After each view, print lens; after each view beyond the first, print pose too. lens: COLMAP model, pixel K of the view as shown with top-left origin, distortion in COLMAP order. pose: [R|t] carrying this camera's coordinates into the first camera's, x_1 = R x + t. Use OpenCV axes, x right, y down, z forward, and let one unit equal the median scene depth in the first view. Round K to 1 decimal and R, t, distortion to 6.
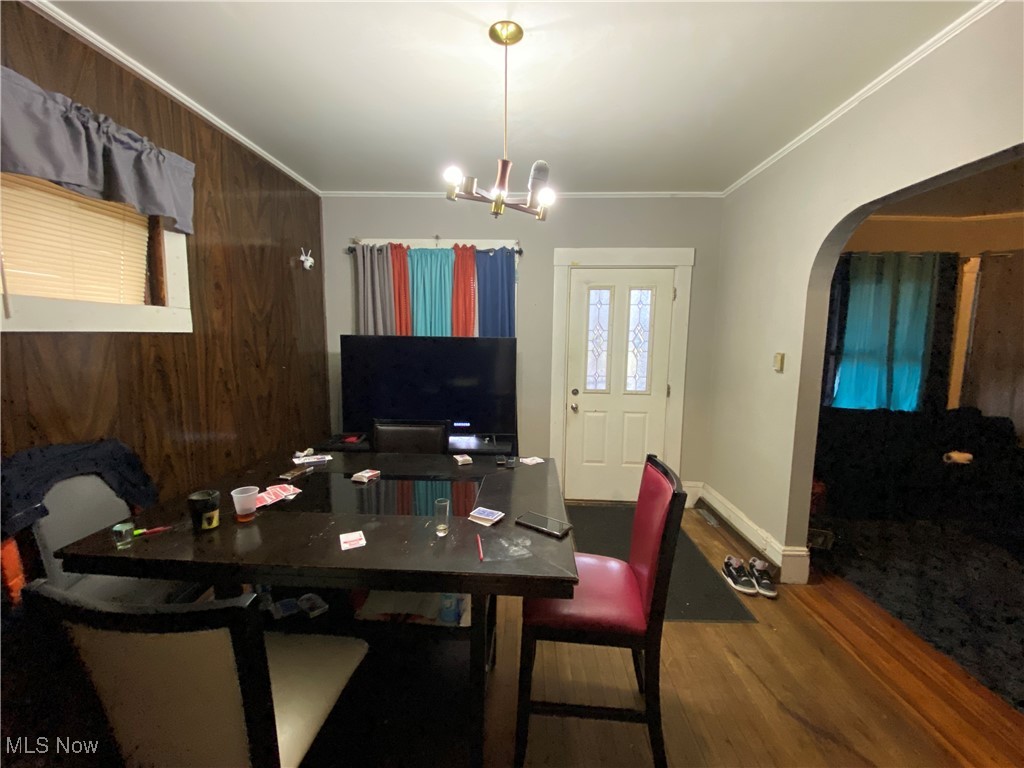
lens RADIAL K [[410.7, 0, 512.0], [0, 410.7, 384.0], [0, 0, 1]] dist [0.033841, -0.025741]
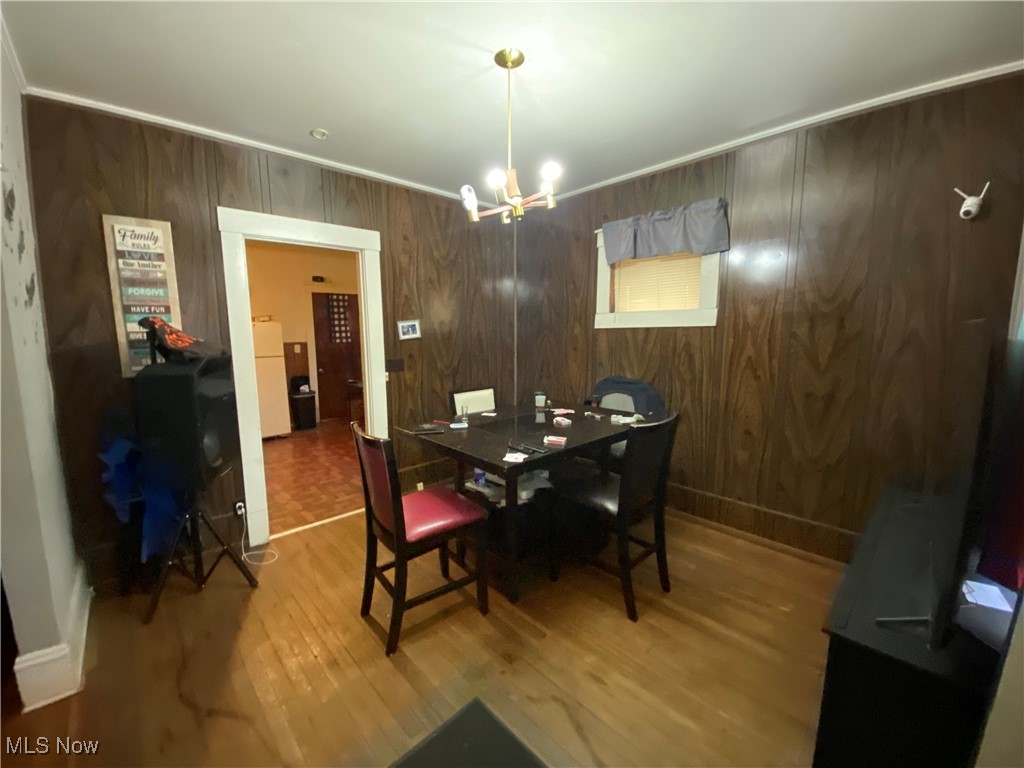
lens RADIAL K [[410.7, 0, 512.0], [0, 410.7, 384.0], [0, 0, 1]] dist [0.033841, -0.025741]
pose [[-0.685274, 0.087684, -0.722988, 0.638852], [-0.090499, 0.974779, 0.203999, -0.150041], [0.722641, 0.205225, -0.660056, 1.404943]]
